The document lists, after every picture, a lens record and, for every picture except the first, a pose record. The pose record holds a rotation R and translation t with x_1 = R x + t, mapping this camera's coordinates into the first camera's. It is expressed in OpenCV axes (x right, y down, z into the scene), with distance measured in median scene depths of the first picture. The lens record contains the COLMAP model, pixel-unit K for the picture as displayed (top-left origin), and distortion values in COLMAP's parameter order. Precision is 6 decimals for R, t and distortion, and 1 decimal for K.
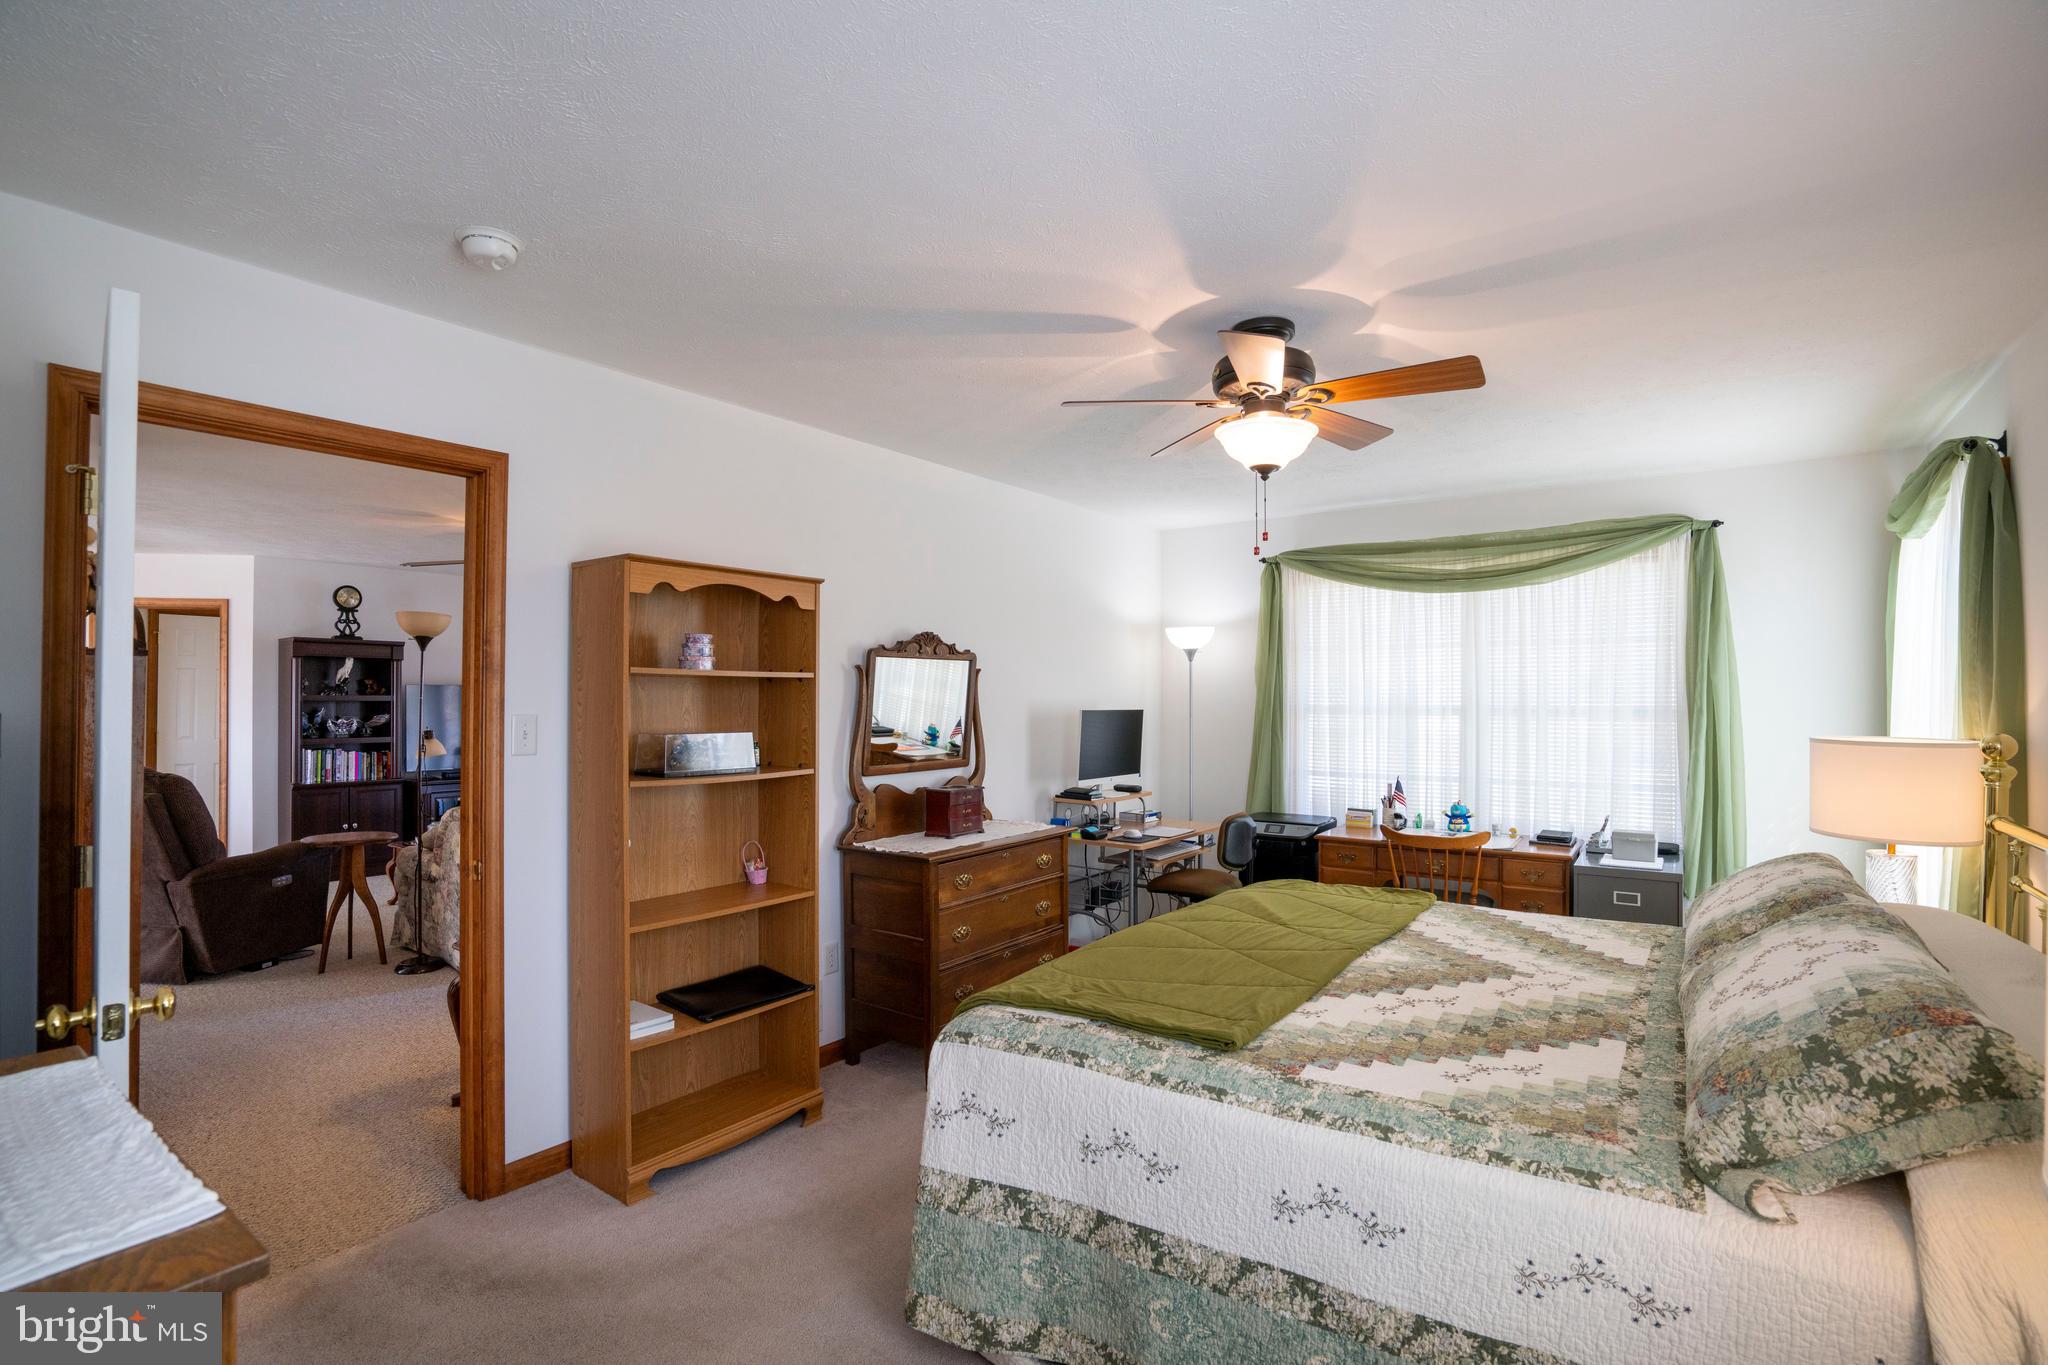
lens RADIAL K [[947.1, 0, 1016.9], [0, 947.1, 688.5], [0, 0, 1]] dist [-0.061412, 0.026172]
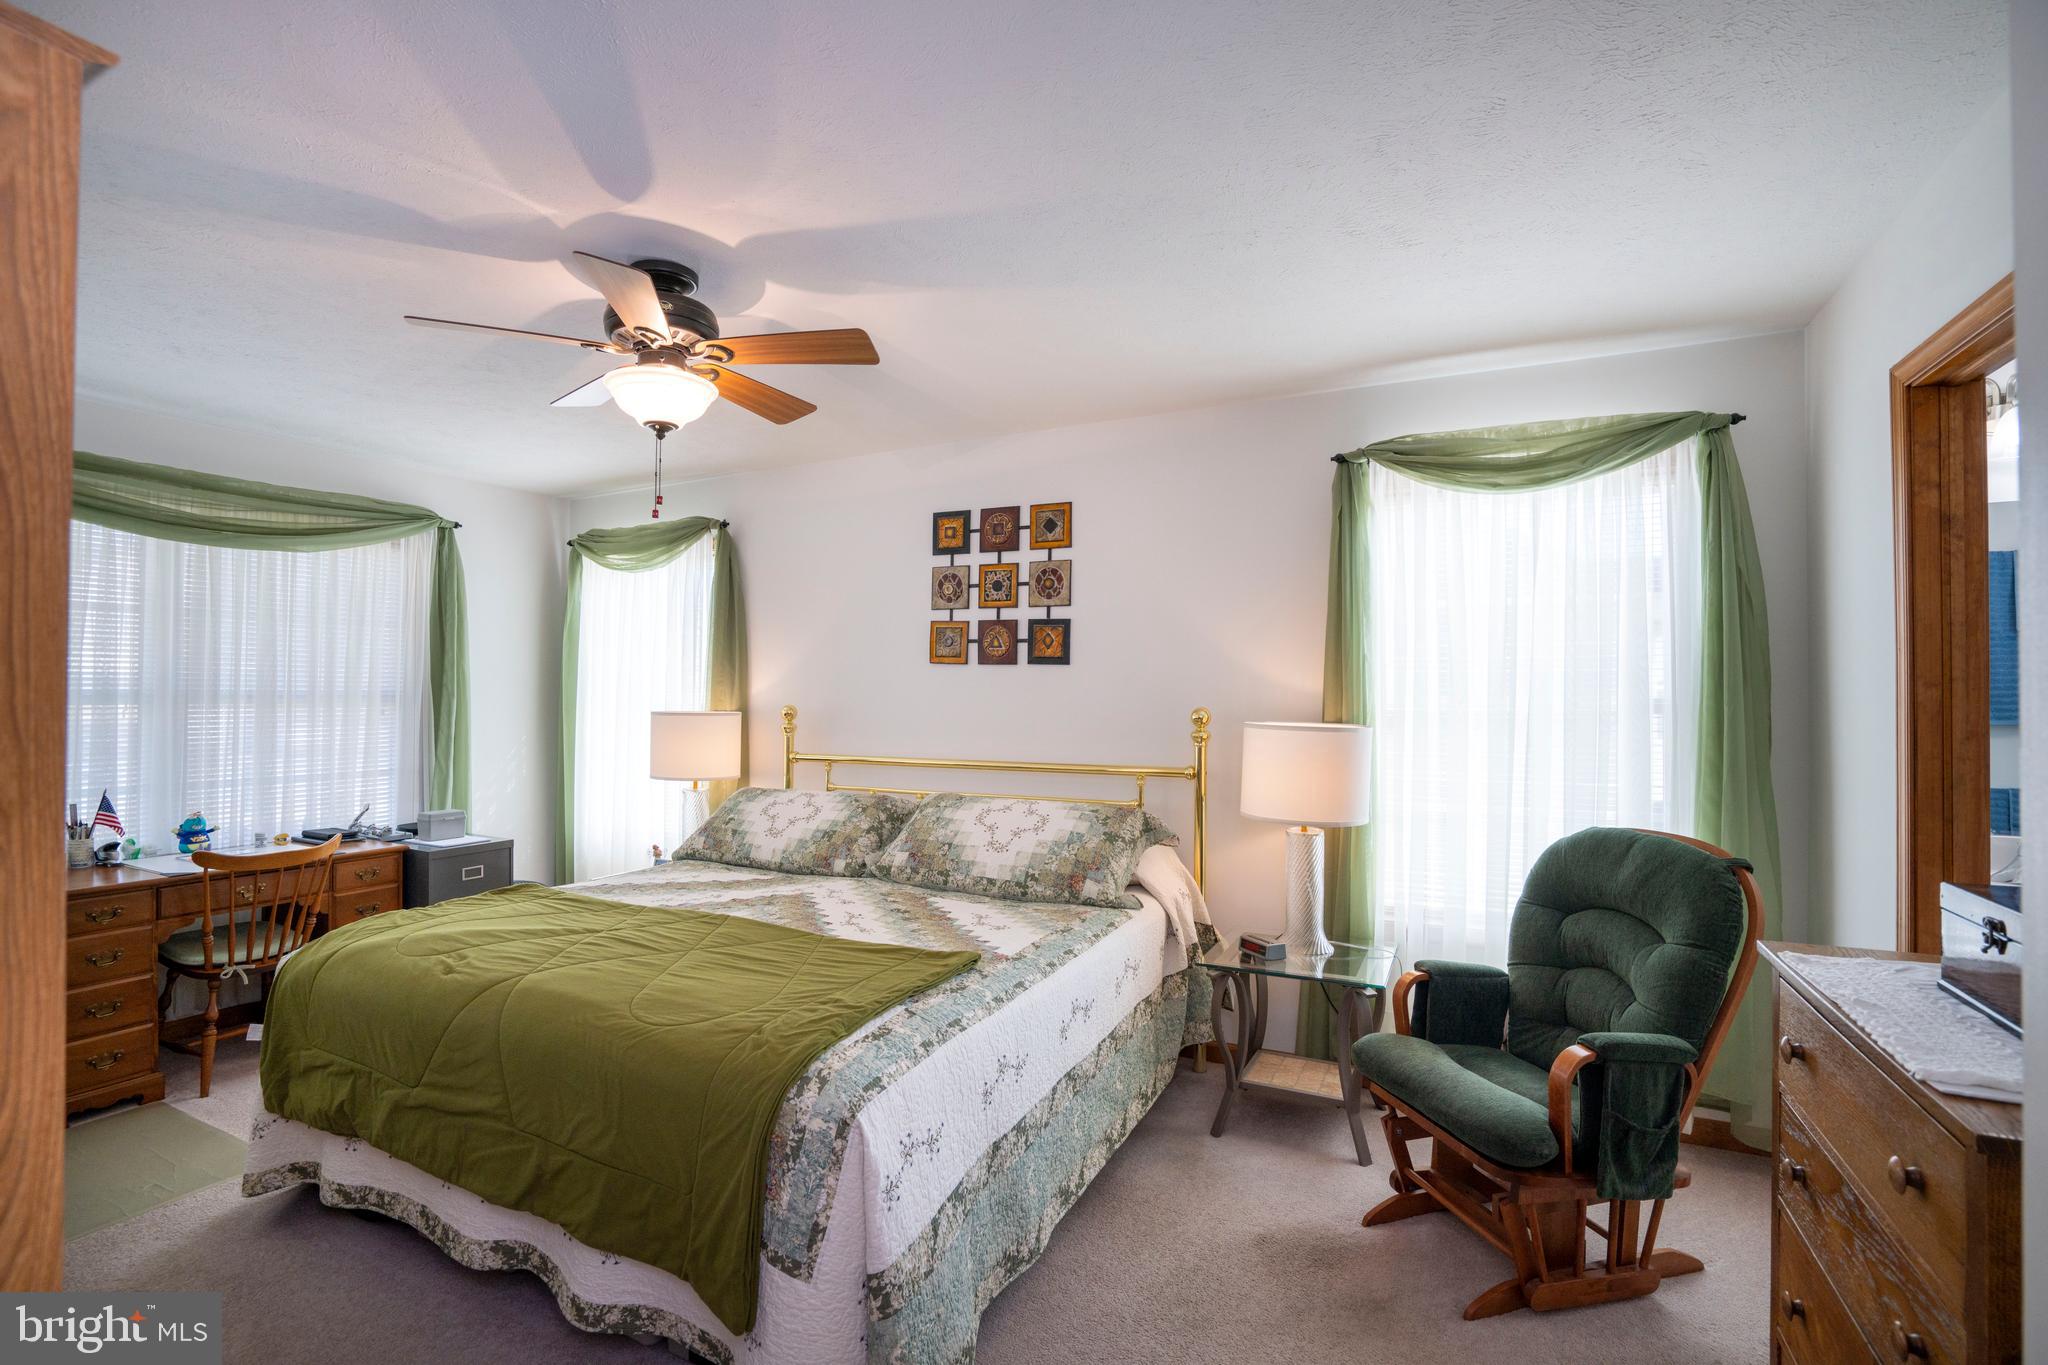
lens RADIAL K [[947.1, 0, 1016.9], [0, 947.1, 688.5], [0, 0, 1]] dist [-0.061412, 0.026172]
pose [[-0.160747, 0.004399, 0.986986, -0.684912], [-0.012744, 0.999897, -0.006532, 0.023450], [-0.986913, -0.013628, -0.160675, 0.790960]]
